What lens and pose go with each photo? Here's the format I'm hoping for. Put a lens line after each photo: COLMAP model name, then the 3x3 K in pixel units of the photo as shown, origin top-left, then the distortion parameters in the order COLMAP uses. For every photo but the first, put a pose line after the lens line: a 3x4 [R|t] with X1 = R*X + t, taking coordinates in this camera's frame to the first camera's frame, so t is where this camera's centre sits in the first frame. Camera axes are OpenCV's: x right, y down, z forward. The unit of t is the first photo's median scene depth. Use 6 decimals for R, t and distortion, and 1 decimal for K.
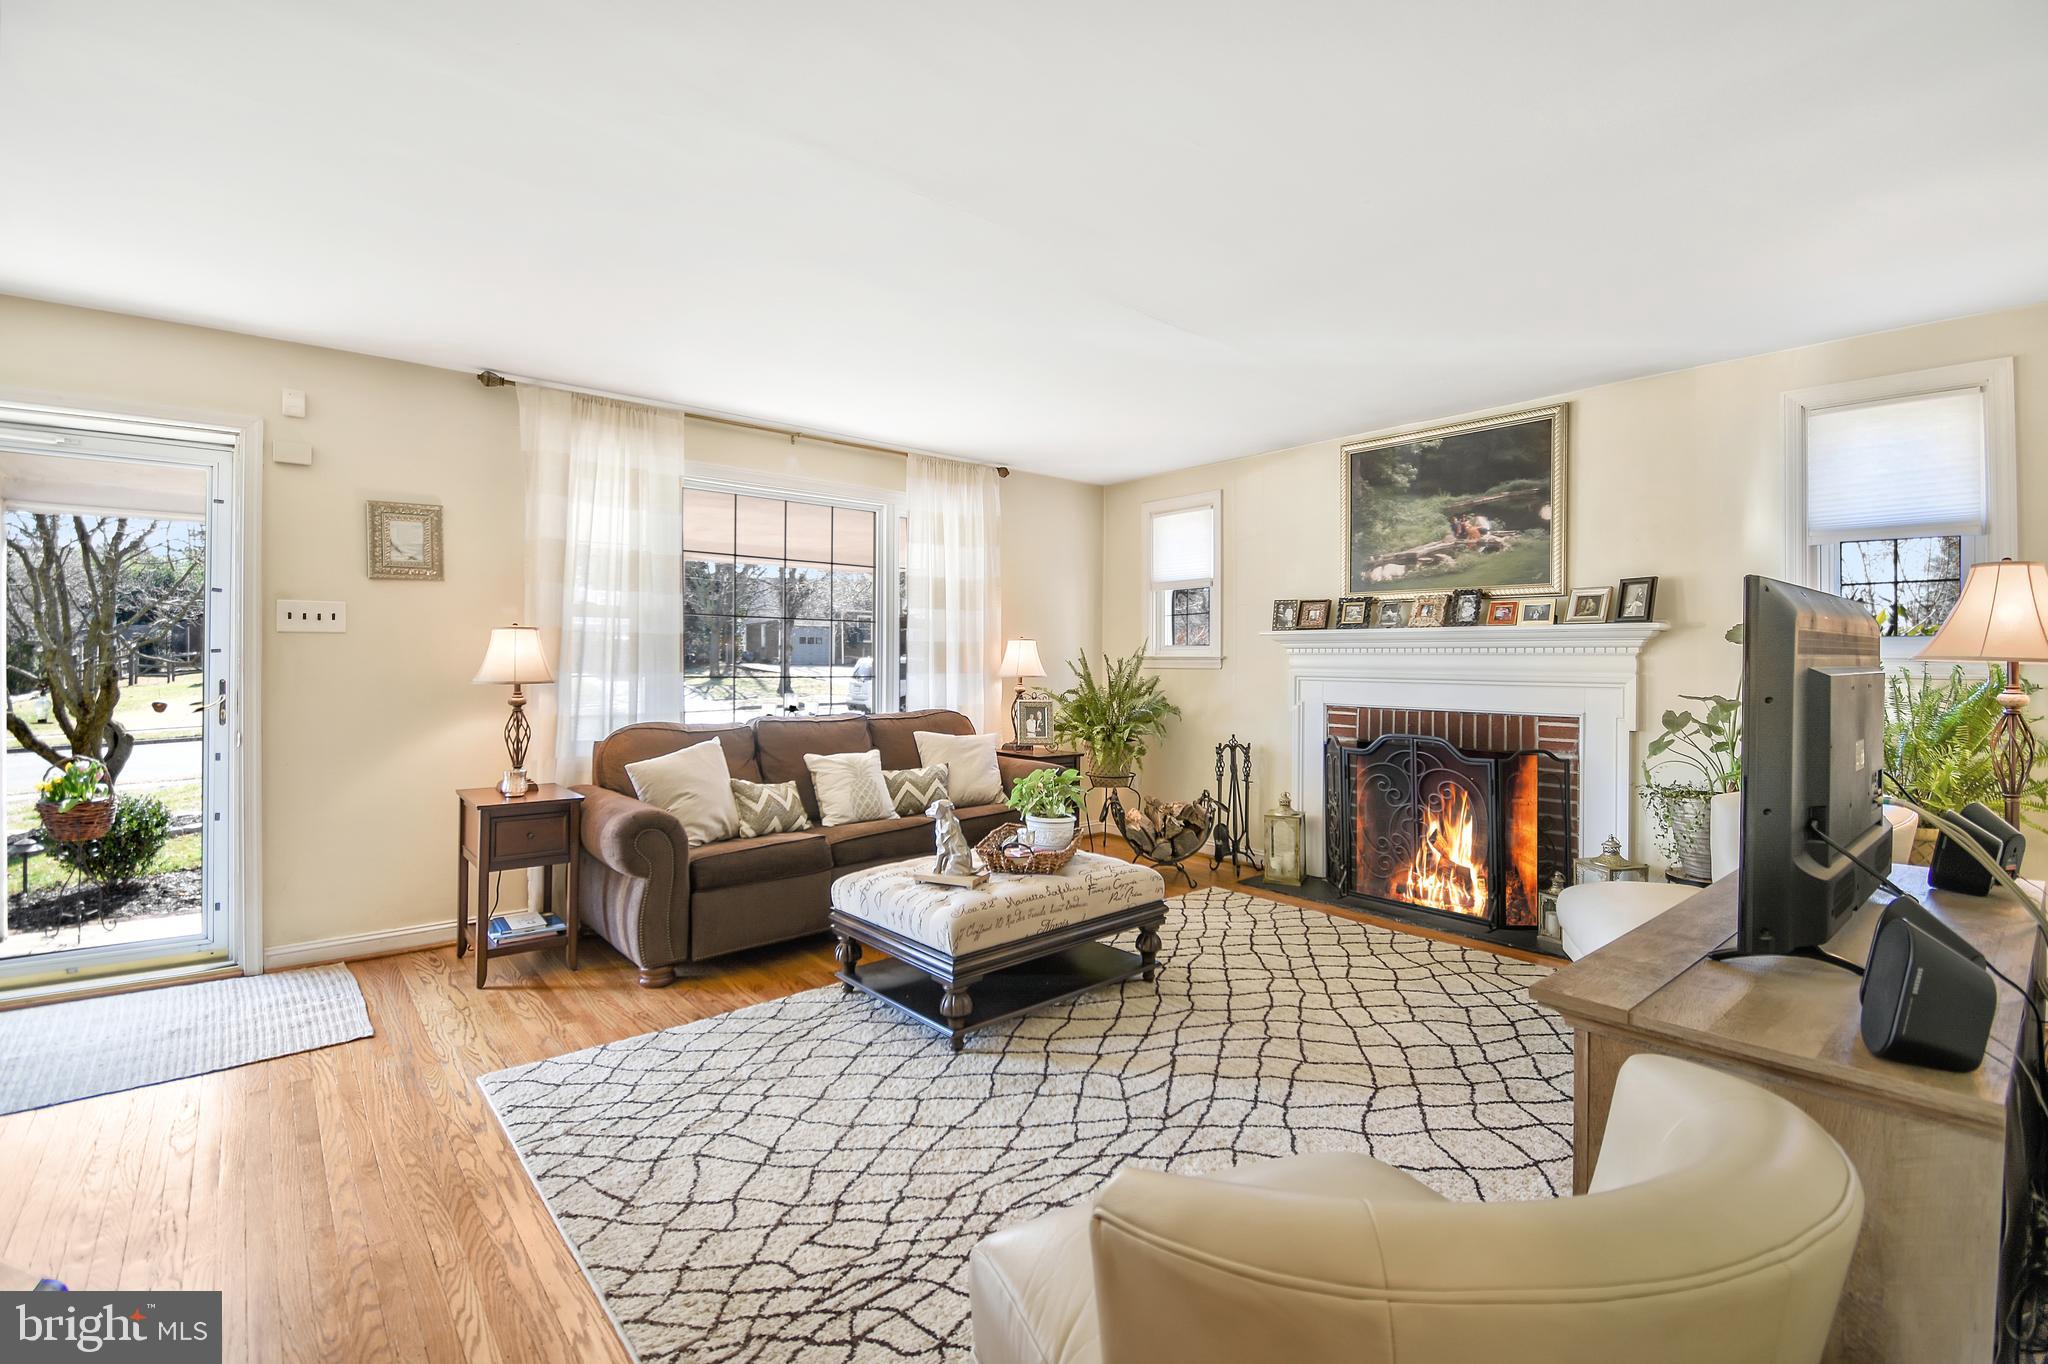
lens RADIAL K [[918.9, 0, 1030.9], [0, 918.9, 660.2], [0, 0, 1]] dist [-0.004313, -0.011076]
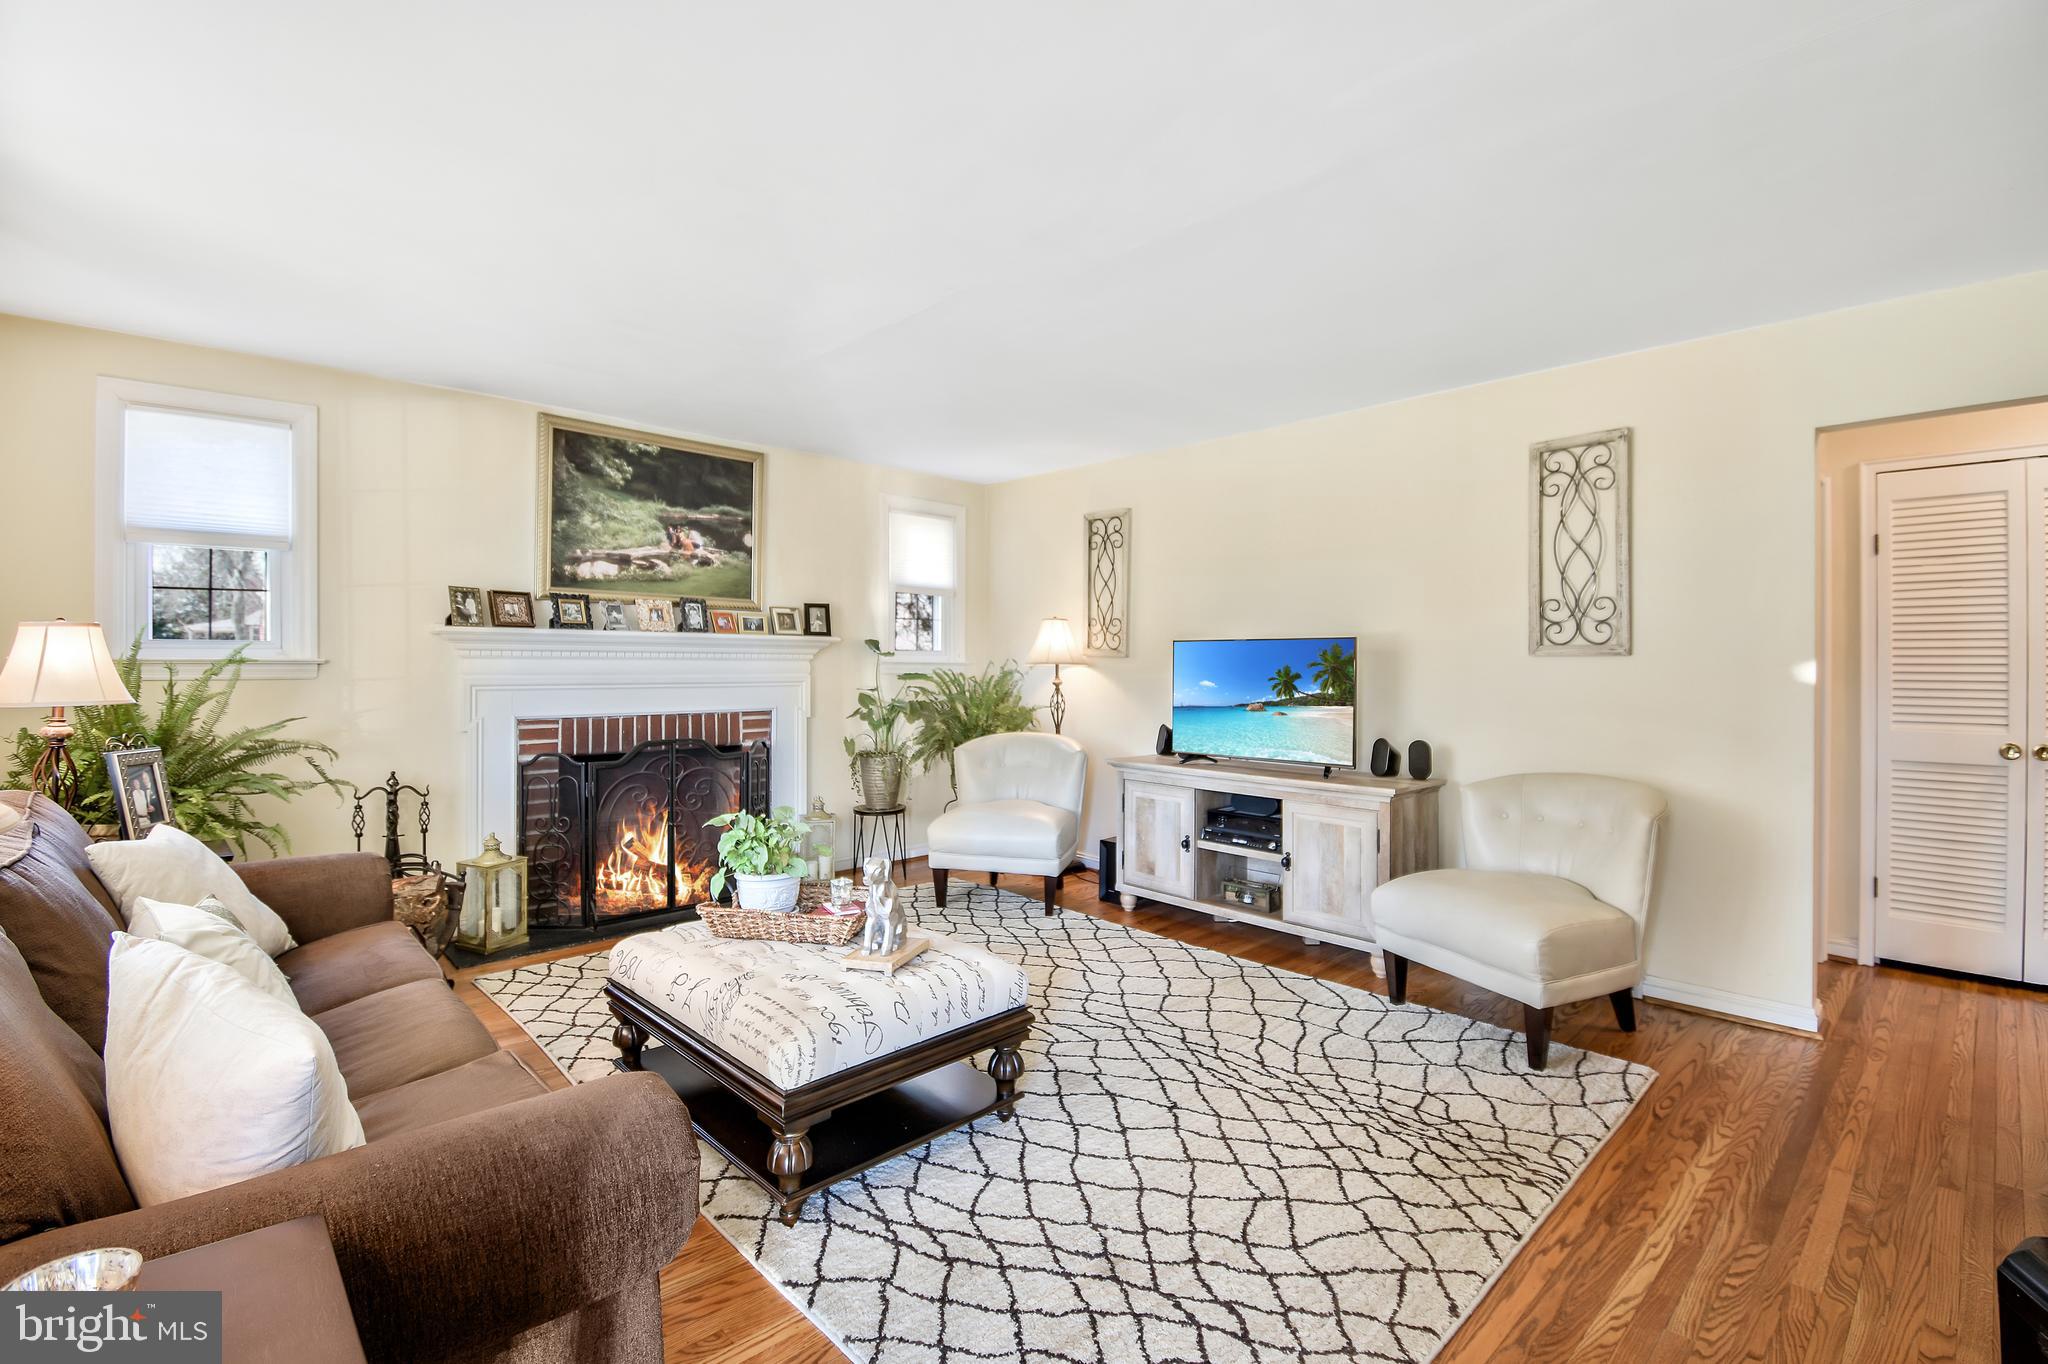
lens RADIAL K [[918.9, 0, 1030.5], [0, 918.9, 681.9], [0, 0, 1]] dist [-0.004313, -0.011076]
pose [[-0.060108, -0.026148, 0.997849, -0.620252], [-0.003297, 0.999657, 0.025996, -0.008920], [-0.998186, -0.001727, -0.060173, 0.673901]]
